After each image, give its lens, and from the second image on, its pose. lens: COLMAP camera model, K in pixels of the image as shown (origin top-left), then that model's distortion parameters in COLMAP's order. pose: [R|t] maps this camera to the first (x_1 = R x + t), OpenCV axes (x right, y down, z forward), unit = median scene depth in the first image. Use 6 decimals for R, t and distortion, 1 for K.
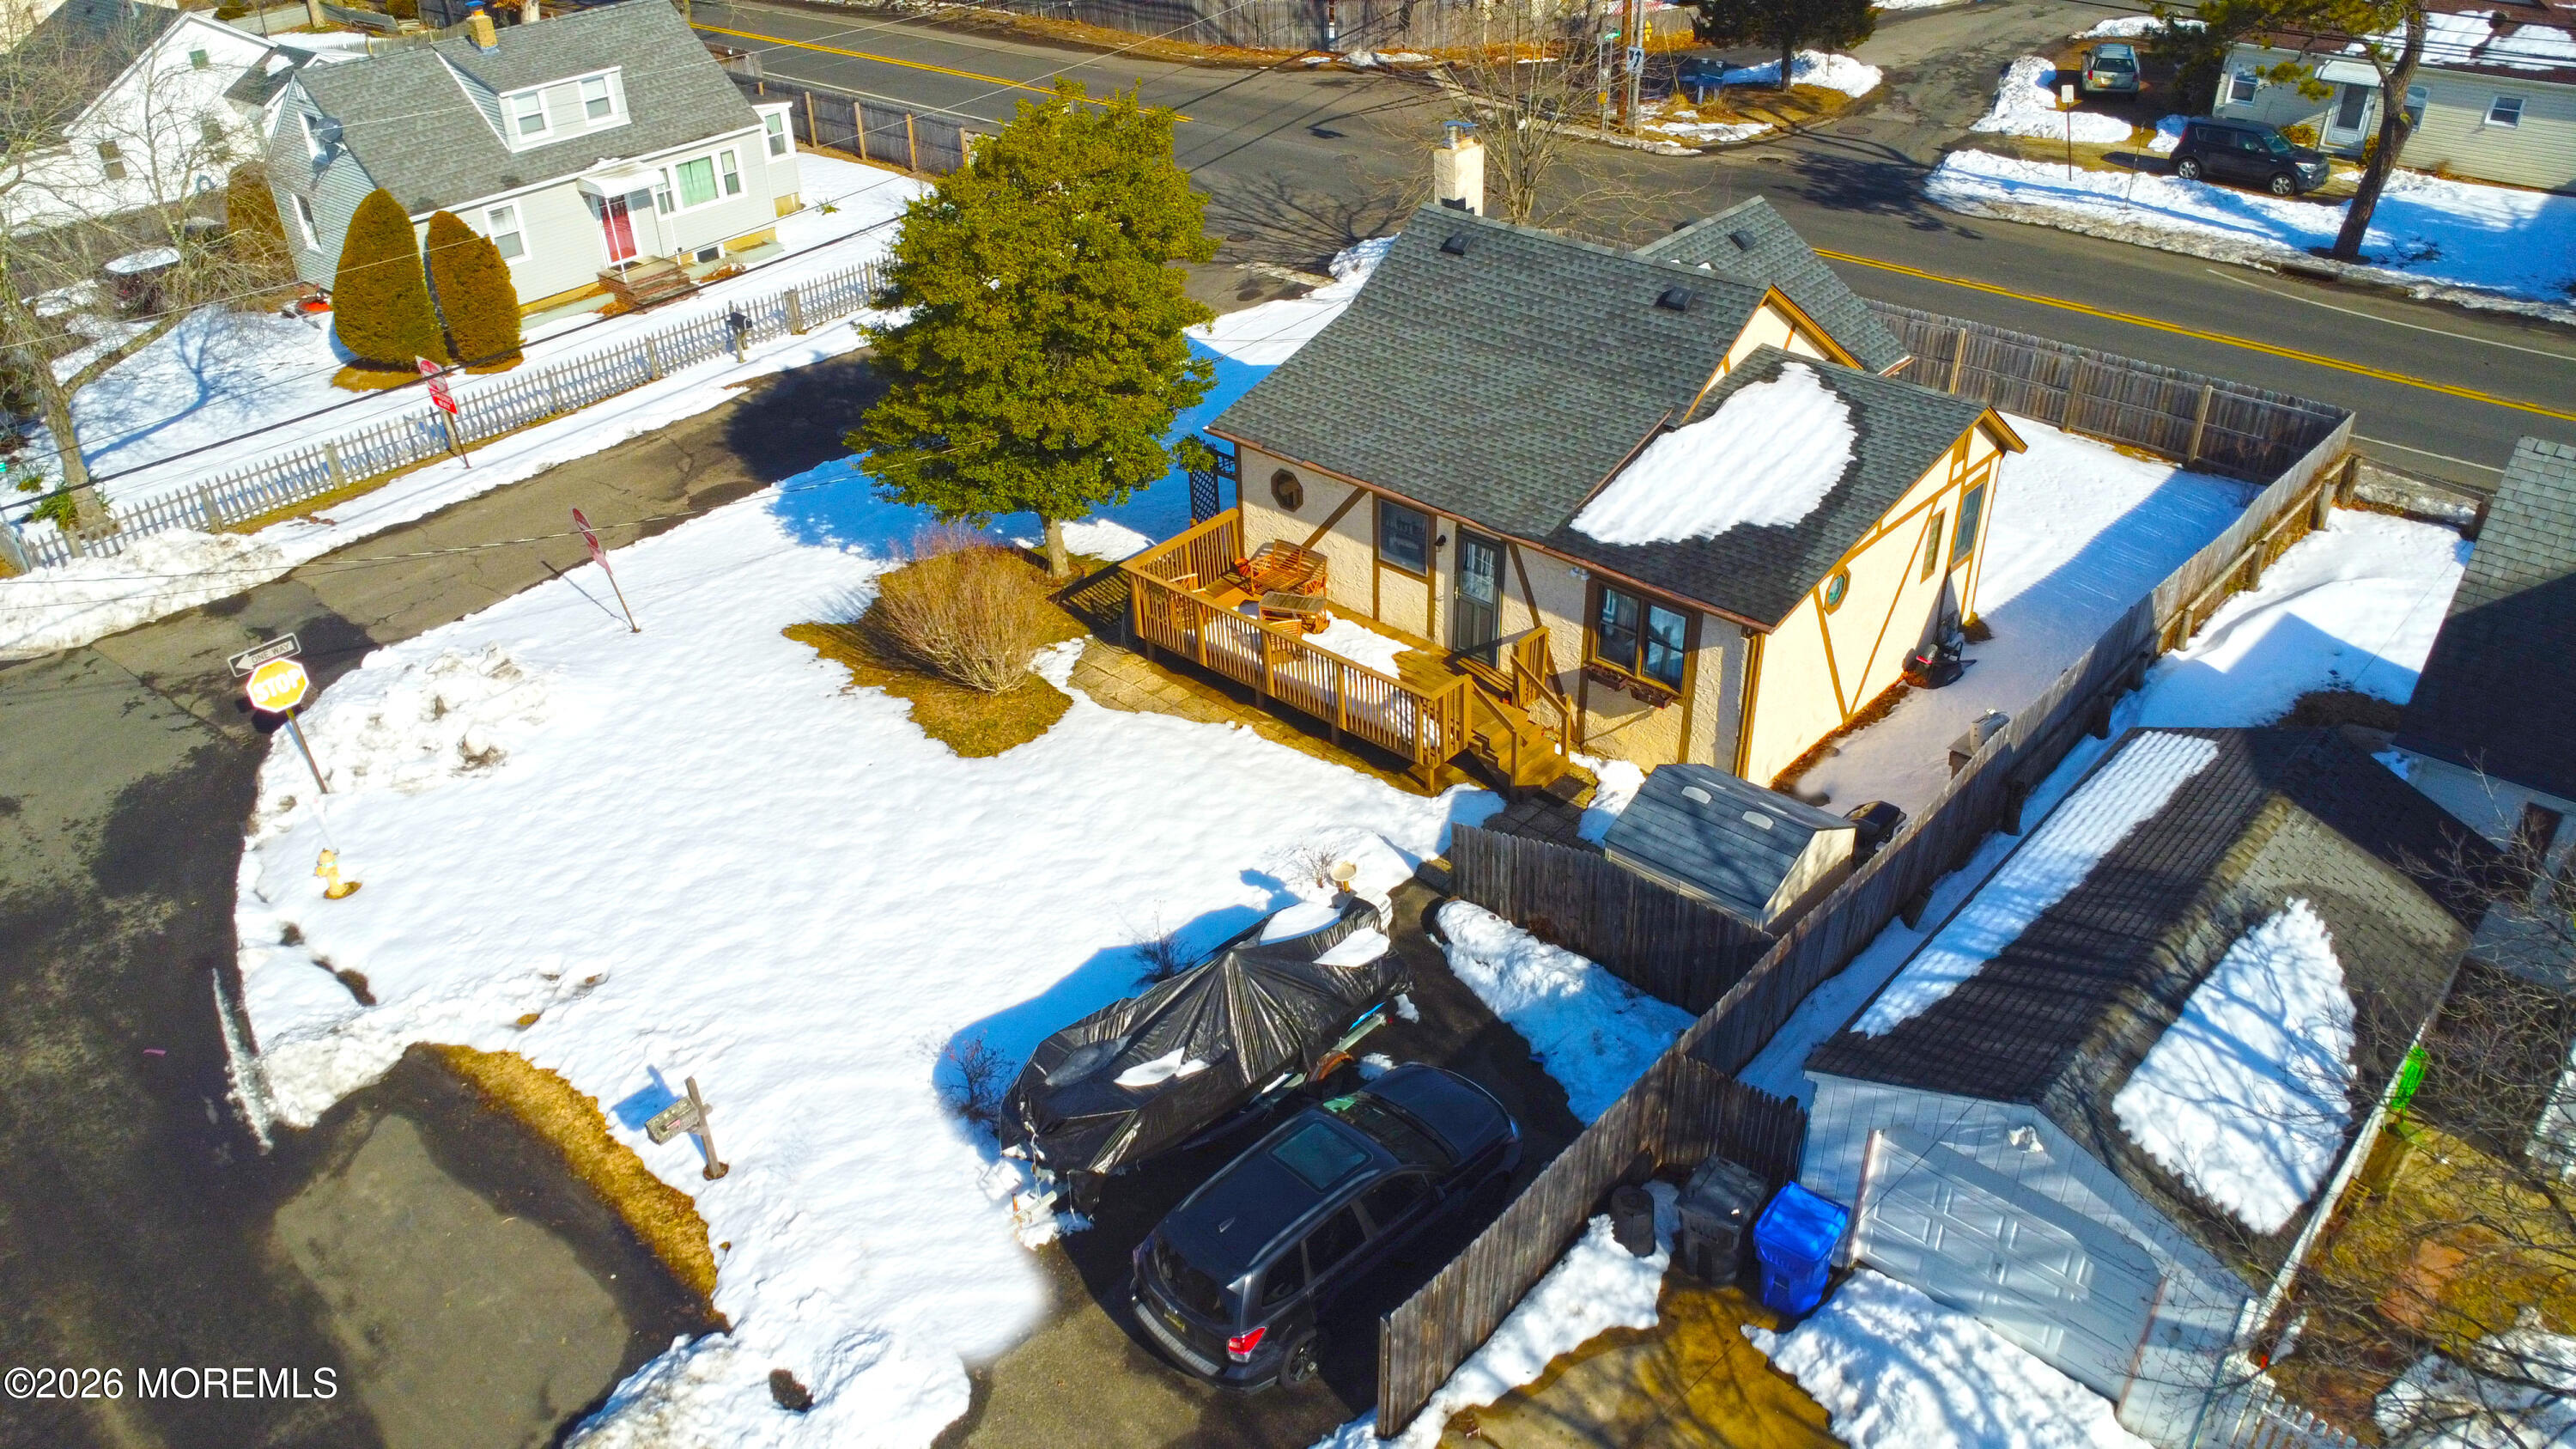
lens RADIAL K [[1844.2, 0, 1287.3], [0, 1844.2, 722.7], [0, 0, 1]] dist [-0.025699, -0.001656]
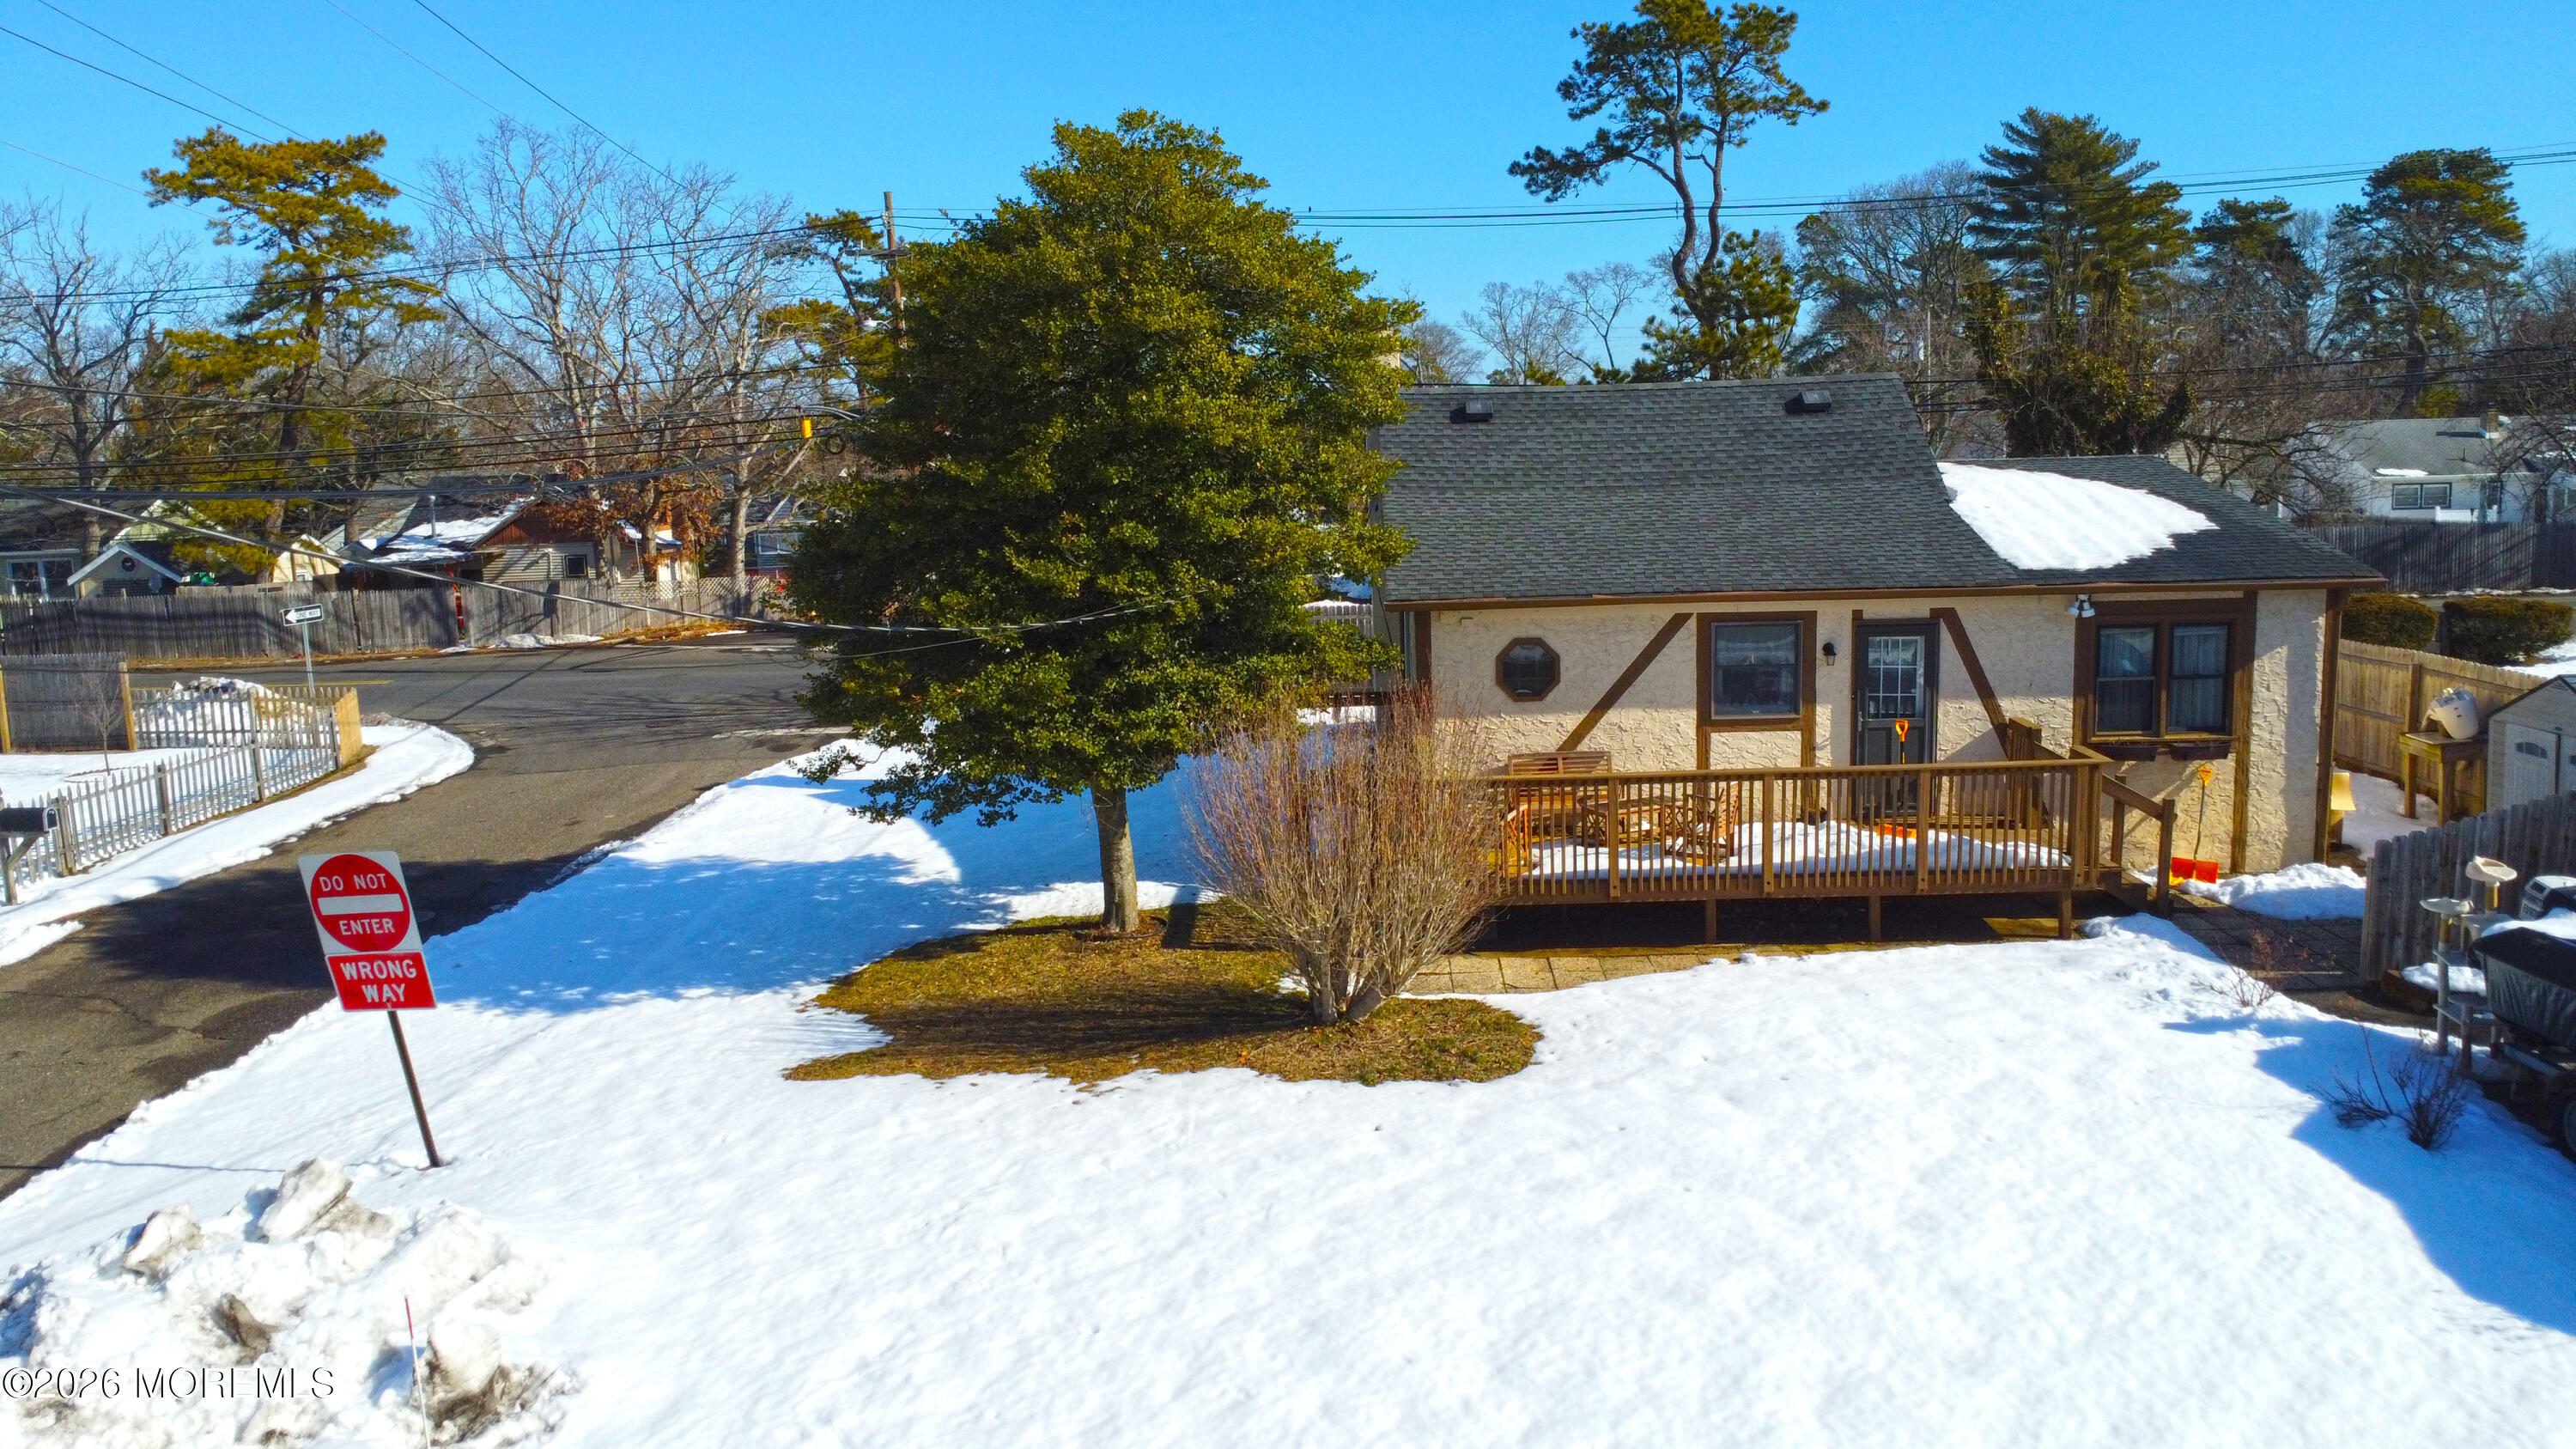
lens RADIAL K [[1844.2, 0, 1287.9], [0, 1844.2, 728.3], [0, 0, 1]] dist [-0.025699, -0.001656]
pose [[0.765923, -0.096457, 0.635656, -0.516245], [0.351391, 0.890755, -0.288237, 0.057106], [-0.538411, 0.444131, 0.716144, 0.606710]]
